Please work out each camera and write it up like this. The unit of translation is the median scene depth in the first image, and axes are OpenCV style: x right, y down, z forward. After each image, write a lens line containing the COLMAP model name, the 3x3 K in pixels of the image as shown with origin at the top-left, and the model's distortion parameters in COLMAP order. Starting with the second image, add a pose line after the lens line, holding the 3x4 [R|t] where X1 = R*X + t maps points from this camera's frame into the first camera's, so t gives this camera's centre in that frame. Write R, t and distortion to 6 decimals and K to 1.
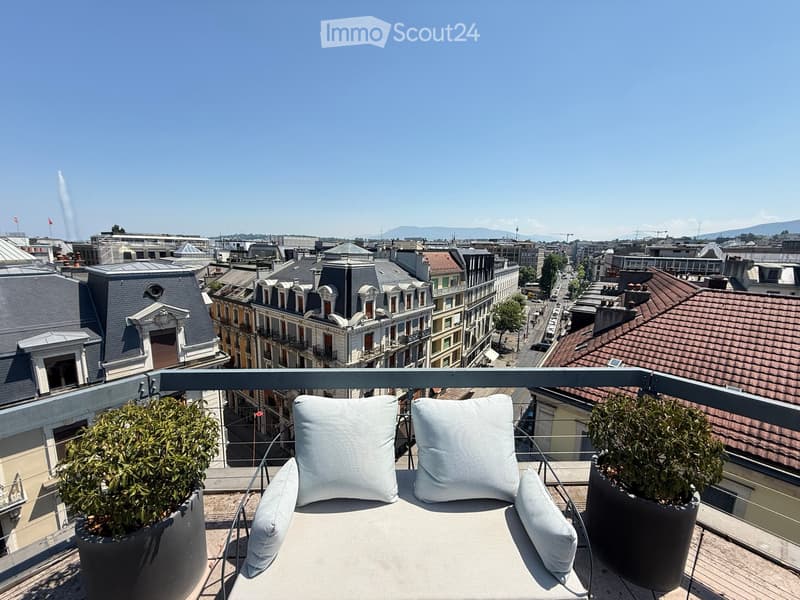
lens RADIAL K [[320.7, 0, 398.4], [0, 320.7, 301.2], [0, 0, 1]] dist [0.001786, -0.000034]
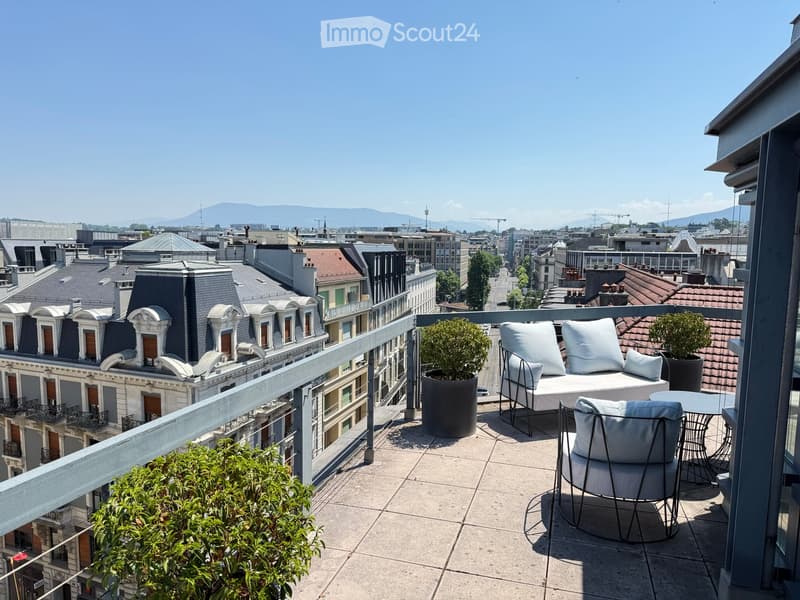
lens RADIAL K [[562.8, 0, 400.3], [0, 562.8, 307.0], [0, 0, 1]] dist [0.088623, -0.127212]
pose [[0.952732, -0.042891, 0.300770, -0.070112], [0.057988, 0.997457, -0.041445, 0.012519], [-0.298227, 0.056927, 0.952796, -0.067471]]
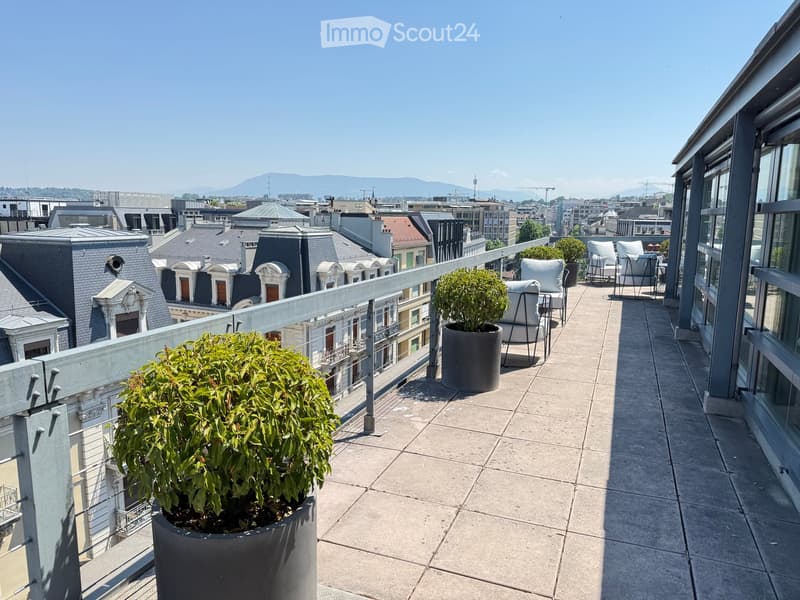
lens RADIAL K [[562.8, 0, 398.5], [0, 562.8, 310.5], [0, 0, 1]] dist [0.088623, -0.127212]
pose [[0.973679, -0.045689, 0.223298, -0.161465], [0.044030, 0.998953, 0.012407, 0.037411], [-0.223631, -0.002249, 0.974671, -0.199195]]
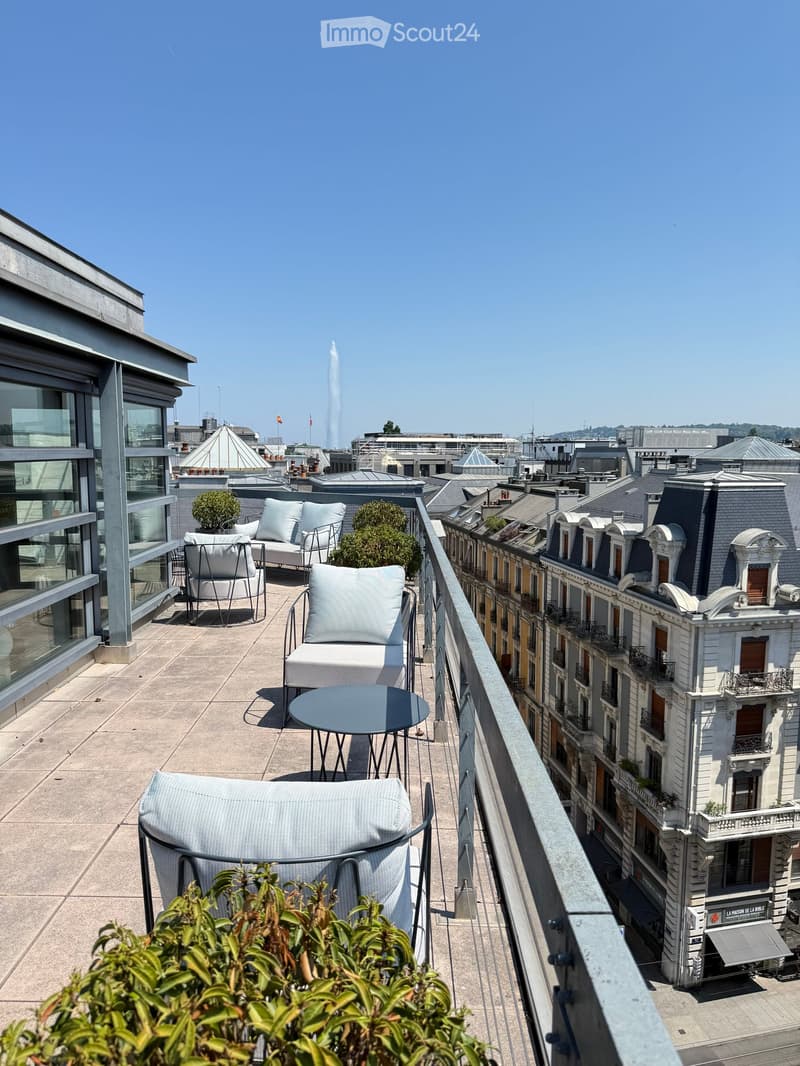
lens RADIAL K [[749.6, 0, 391.9], [0, 749.6, 546.4], [0, 0, 1]] dist [0.069403, -0.062975]
pose [[0.754854, 0.065428, -0.652621, 0.149142], [-0.095398, 0.995383, -0.010551, 0.024363], [0.648918, 0.070224, 0.757611, -0.093061]]
